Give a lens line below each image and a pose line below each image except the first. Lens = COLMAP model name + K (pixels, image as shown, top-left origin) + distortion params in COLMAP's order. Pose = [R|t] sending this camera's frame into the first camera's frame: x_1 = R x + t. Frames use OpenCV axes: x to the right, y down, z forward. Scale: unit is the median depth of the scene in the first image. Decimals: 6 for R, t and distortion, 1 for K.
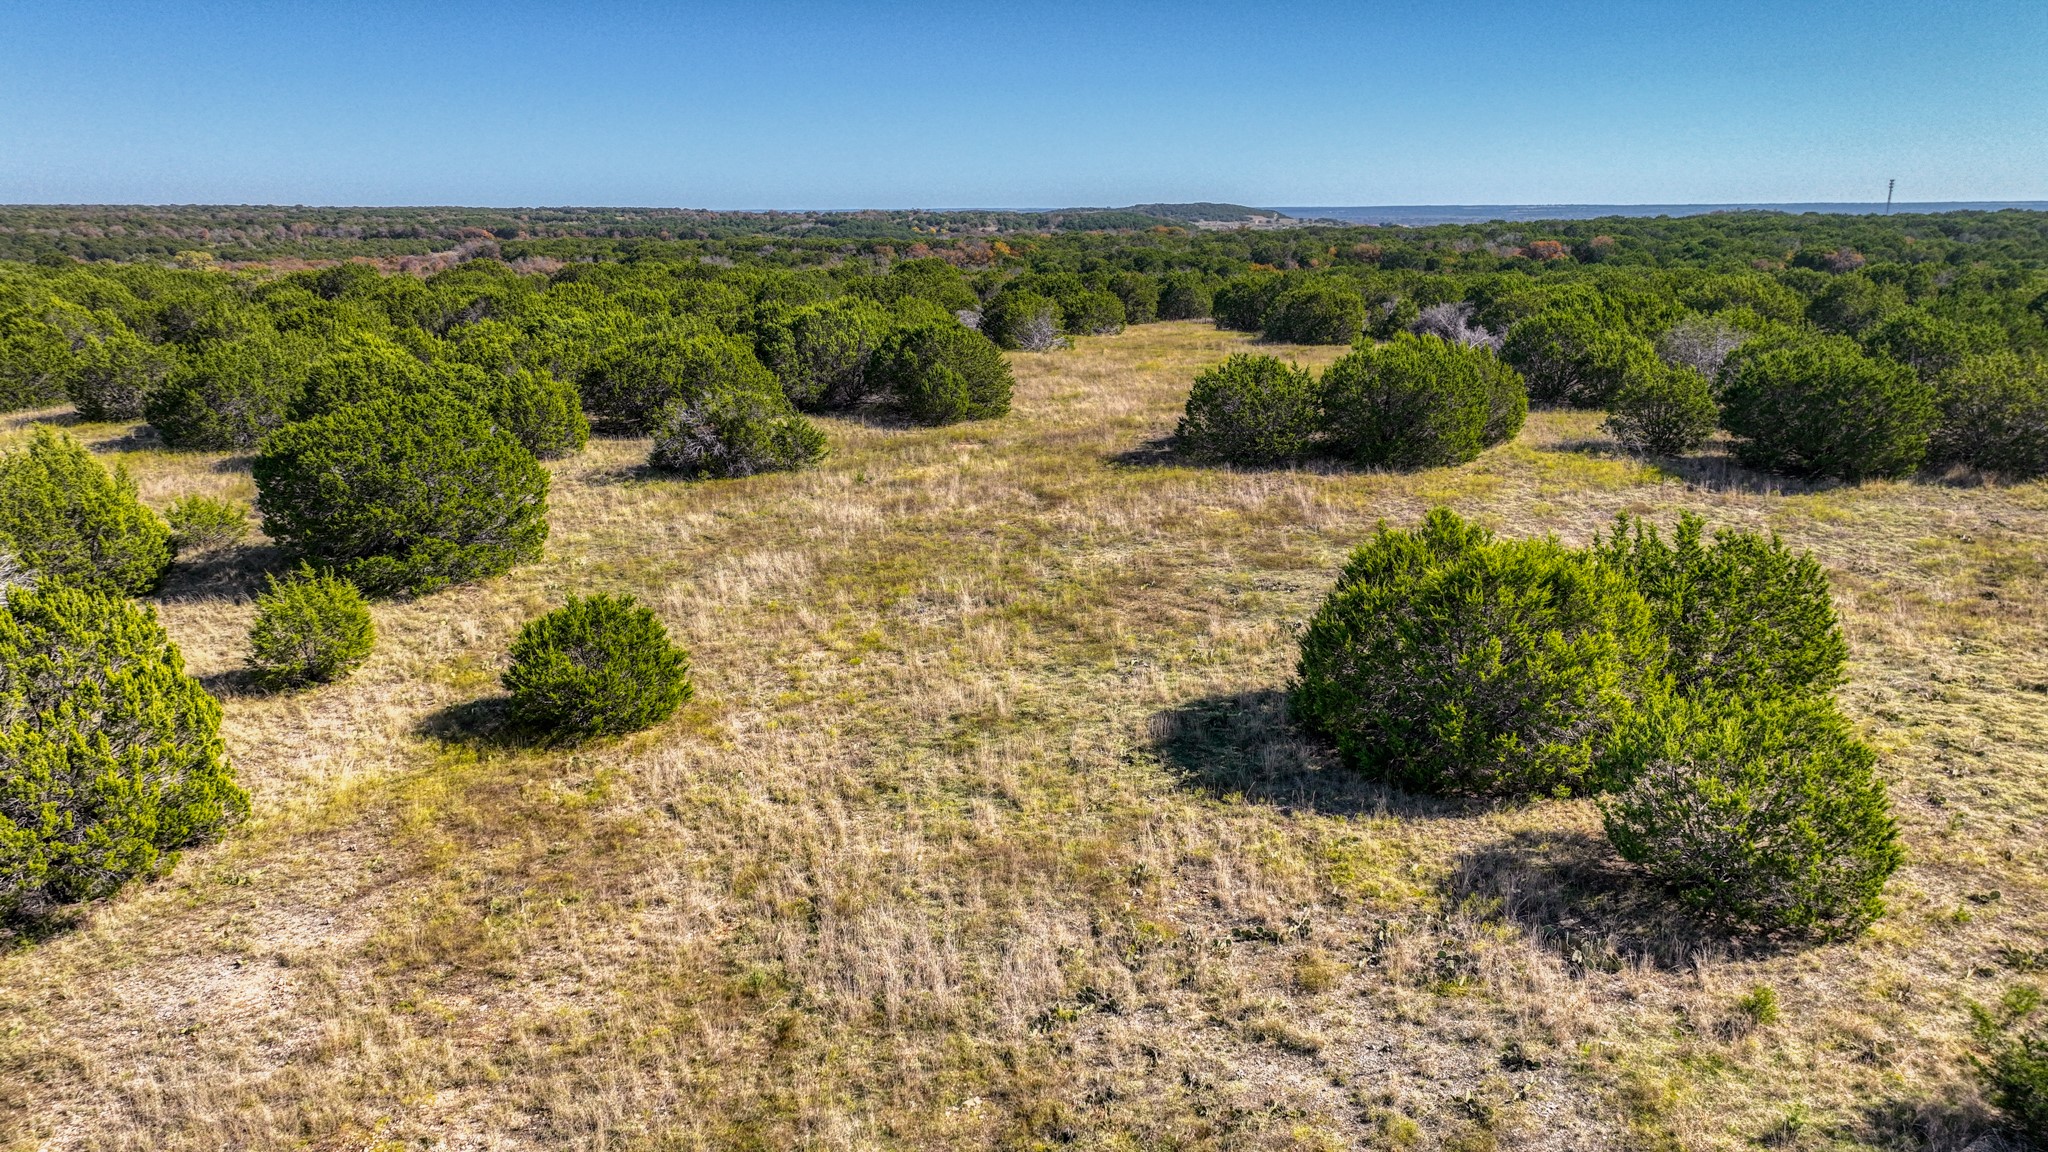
lens RADIAL K [[1429.8, 0, 1020.6], [0, 1429.8, 573.5], [0, 0, 1]] dist [-0.007279, 0.015204]
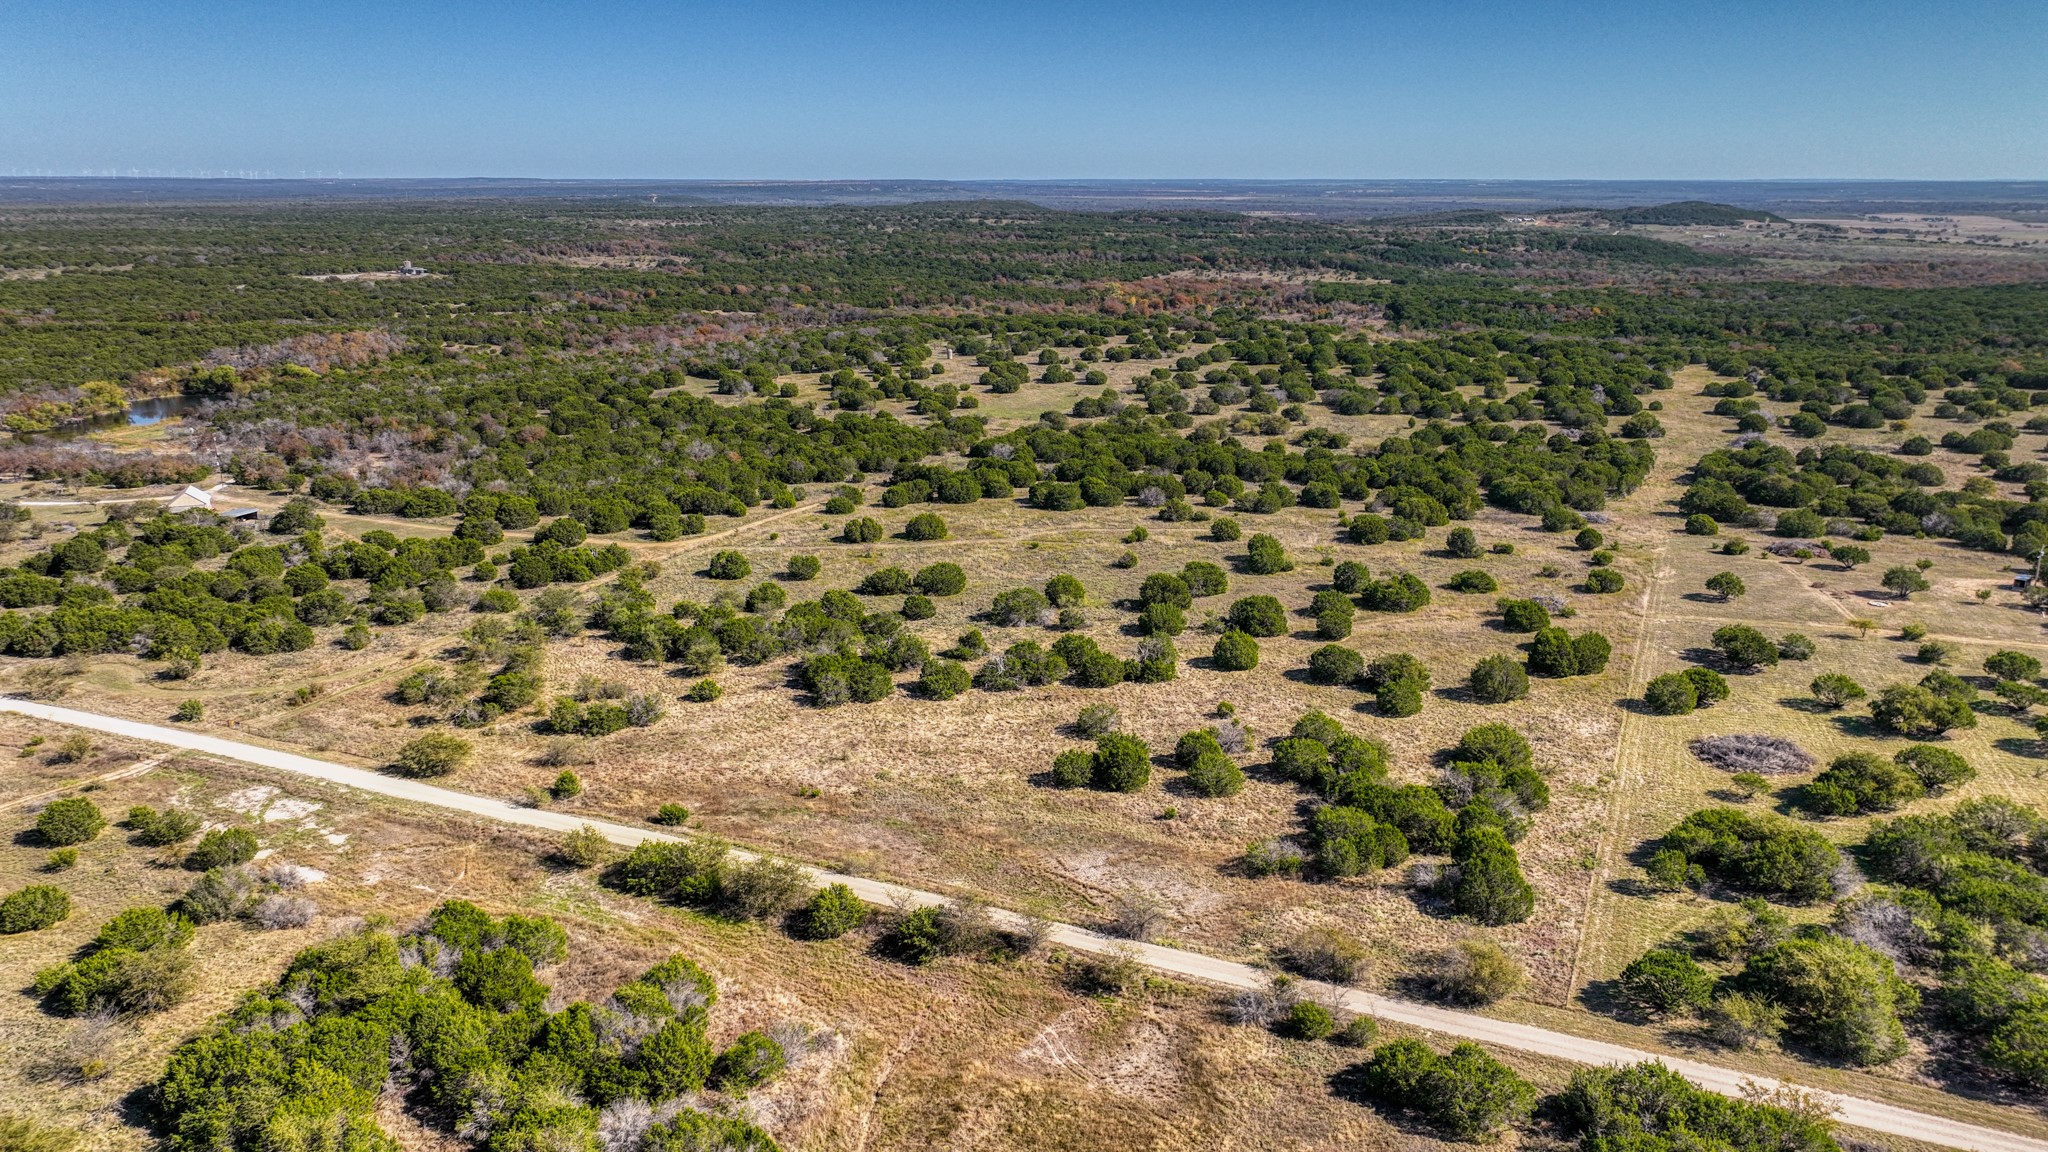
lens RADIAL K [[1429.8, 0, 1030.3], [0, 1429.8, 570.5], [0, 0, 1]] dist [-0.007279, 0.015204]
pose [[0.956209, 0.082687, -0.280762, -0.242685], [-0.077282, 0.996549, 0.030290, 0.196939], [0.282297, -0.007266, 0.959299, -1.602726]]
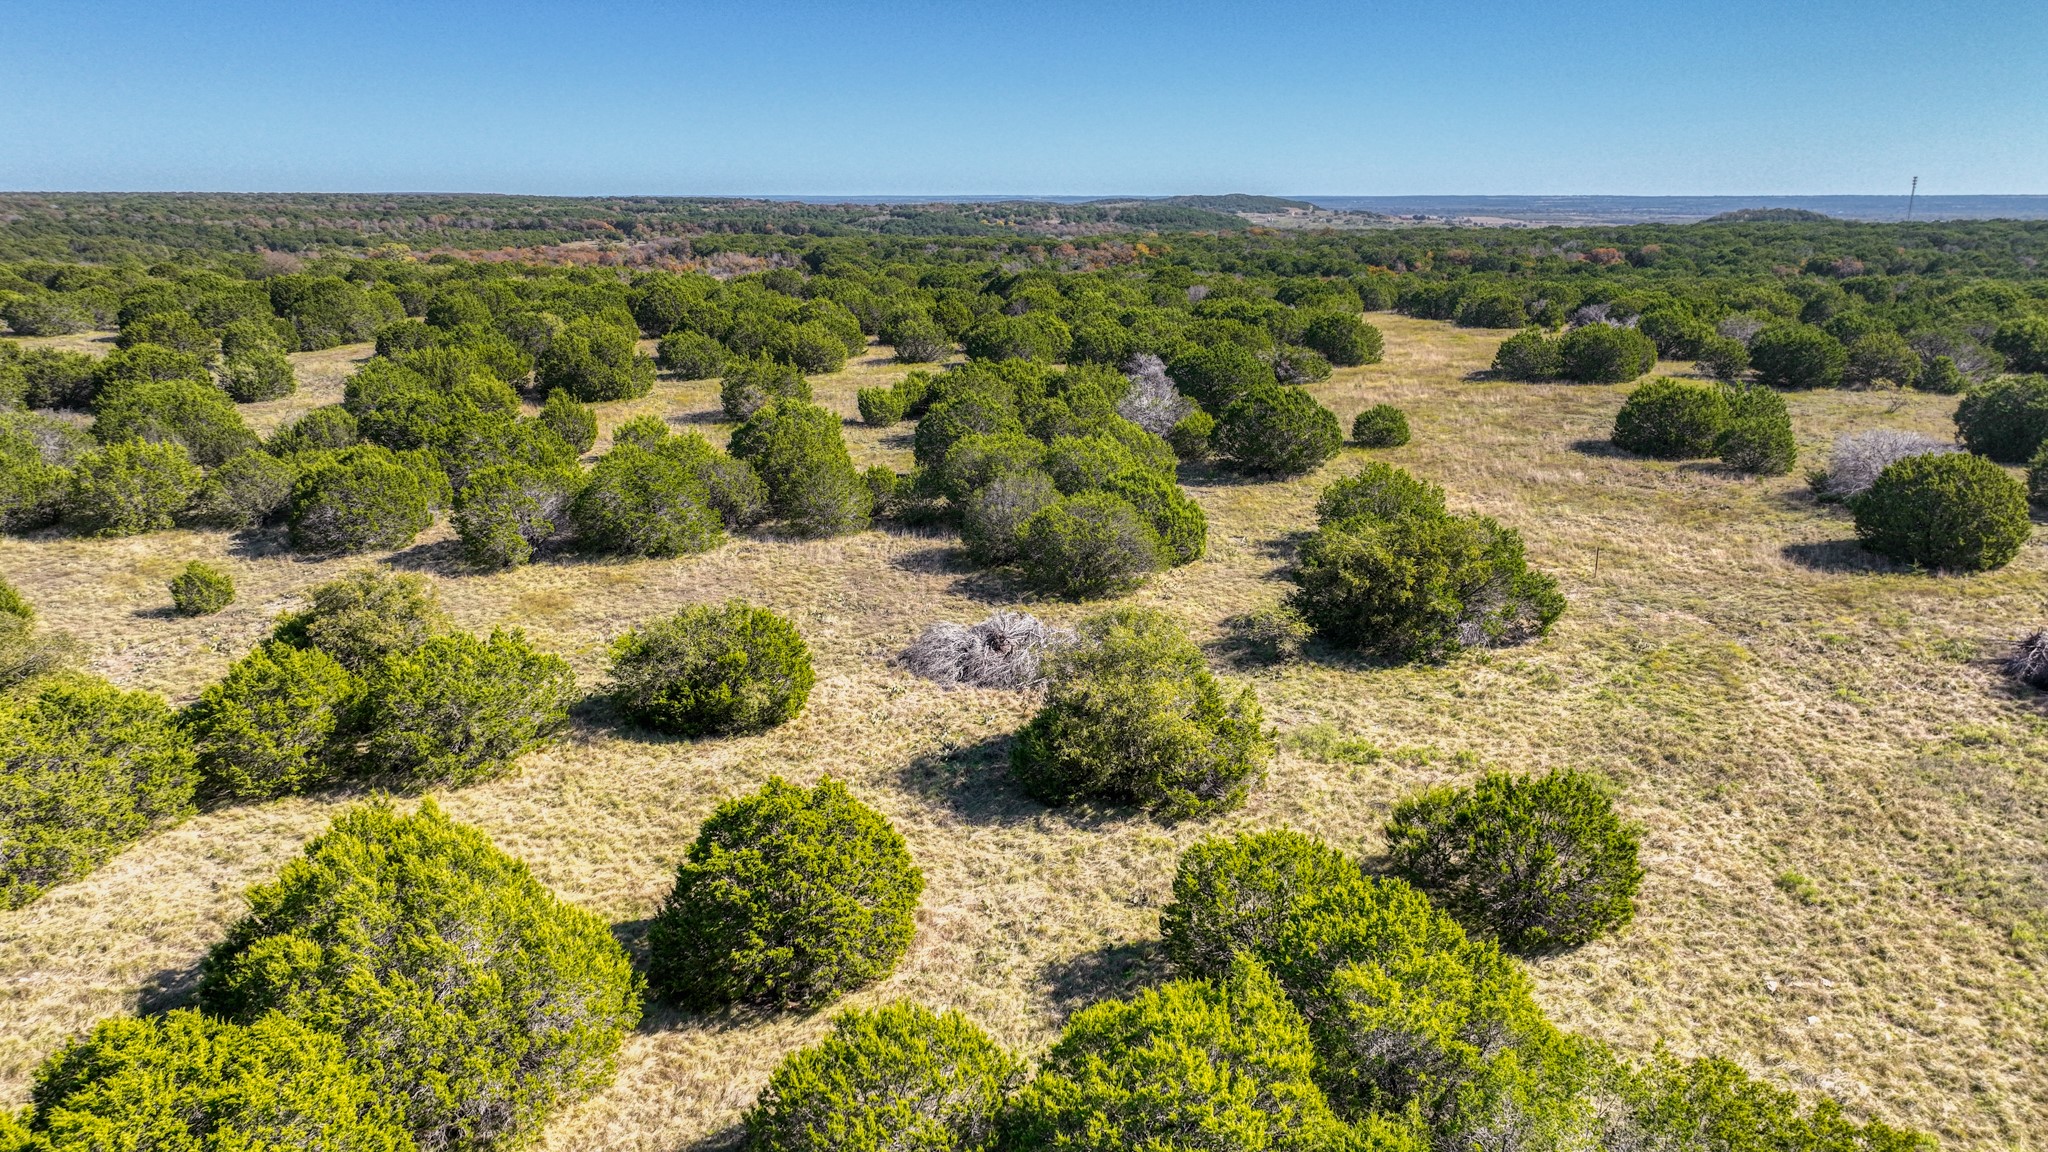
lens RADIAL K [[1429.8, 0, 1024.8], [0, 1429.8, 578.3], [0, 0, 1]] dist [-0.007279, 0.015204]
pose [[0.999922, 0.008545, -0.009137, -0.128014], [-0.008437, 0.999895, 0.011788, 0.044443], [0.009237, -0.011710, 0.999889, -0.257428]]
